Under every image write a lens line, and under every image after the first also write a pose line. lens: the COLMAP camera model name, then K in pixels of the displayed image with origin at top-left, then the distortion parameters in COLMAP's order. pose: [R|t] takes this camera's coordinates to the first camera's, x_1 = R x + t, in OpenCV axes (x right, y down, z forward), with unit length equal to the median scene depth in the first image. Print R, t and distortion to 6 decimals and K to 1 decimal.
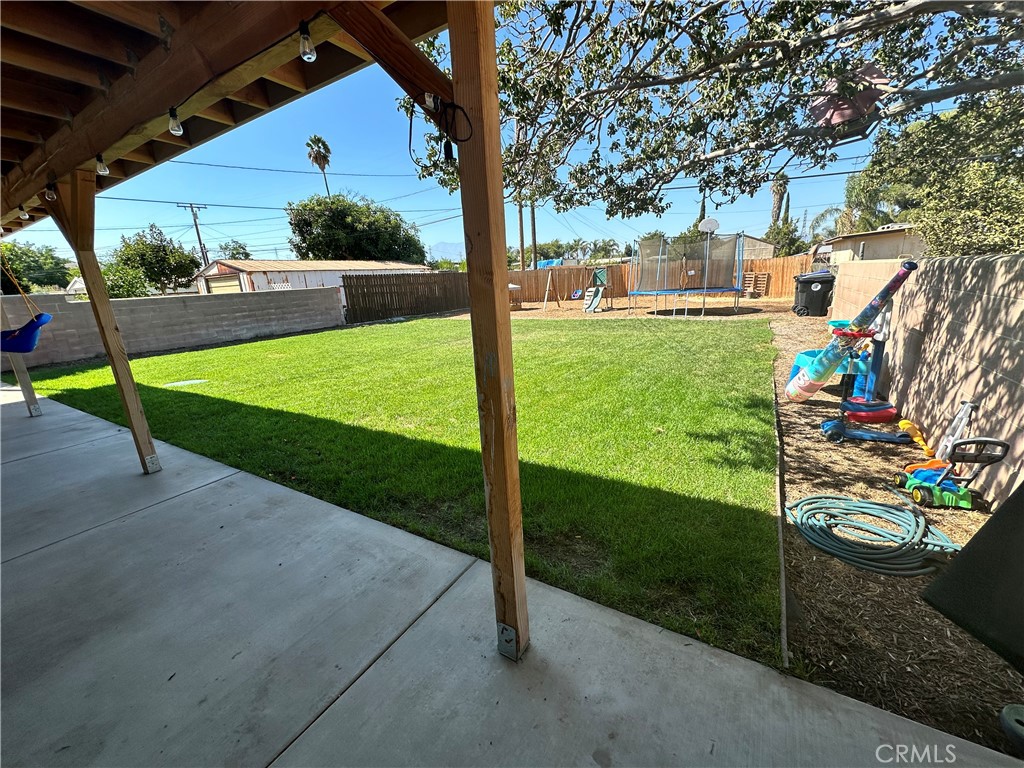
lens RADIAL K [[407.3, 0, 511.4], [0, 407.3, 382.4], [0, 0, 1]] dist [-0.003046, 0.000847]
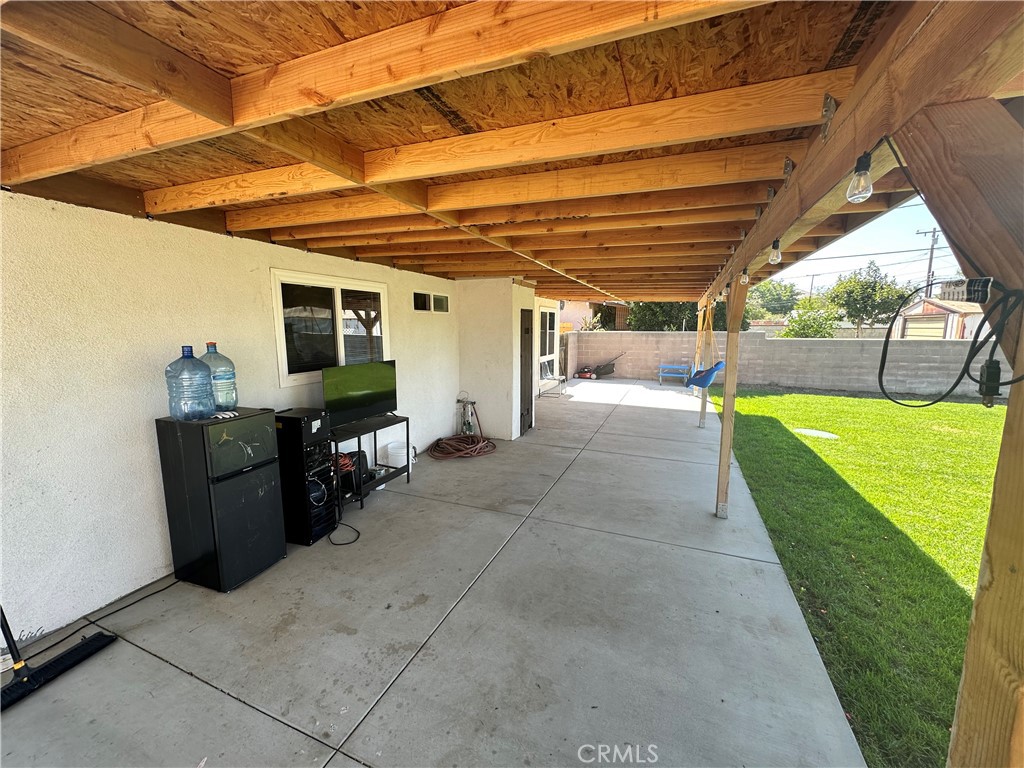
lens RADIAL K [[407.3, 0, 514.9], [0, 407.3, 381.6], [0, 0, 1]] dist [-0.003046, 0.000847]
pose [[0.160684, 0.185136, -0.969487, 0.021166], [-0.253067, 0.957143, 0.140835, -0.045758], [0.954011, 0.222715, 0.200650, 0.034519]]
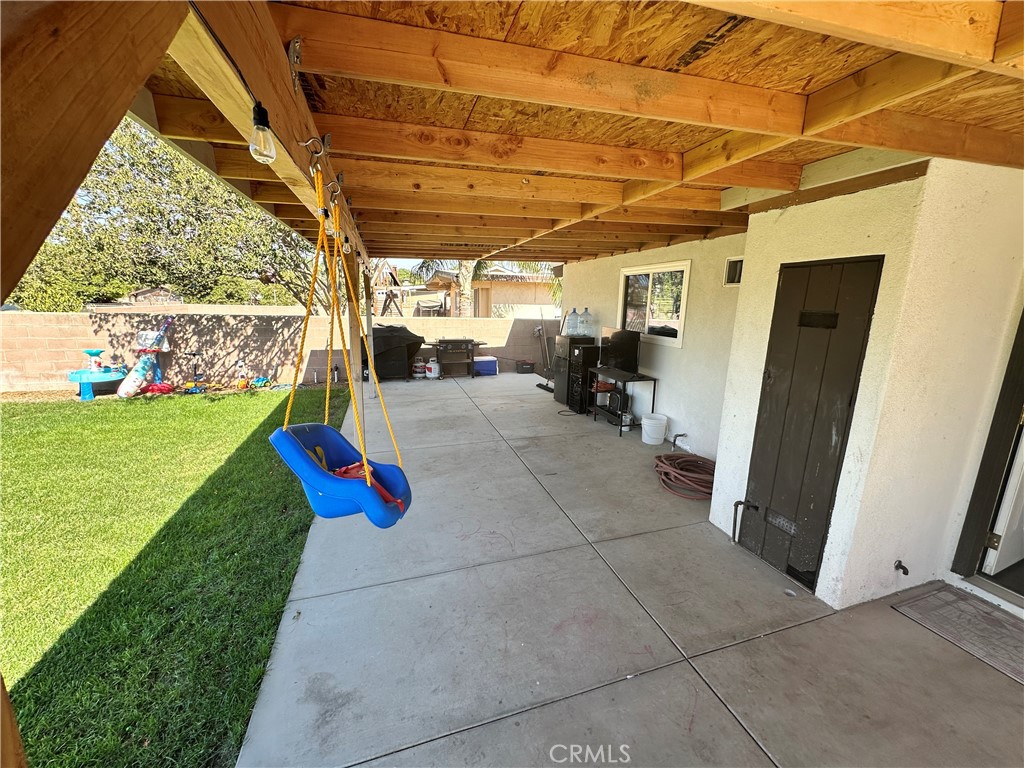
lens RADIAL K [[407.3, 0, 509.7], [0, 407.3, 383.3], [0, 0, 1]] dist [-0.003046, 0.000847]
pose [[-0.743921, -0.097854, 0.661064, -0.544896], [0.186588, 0.919464, 0.346079, -0.107969], [-0.641690, 0.380802, -0.665750, 0.390810]]
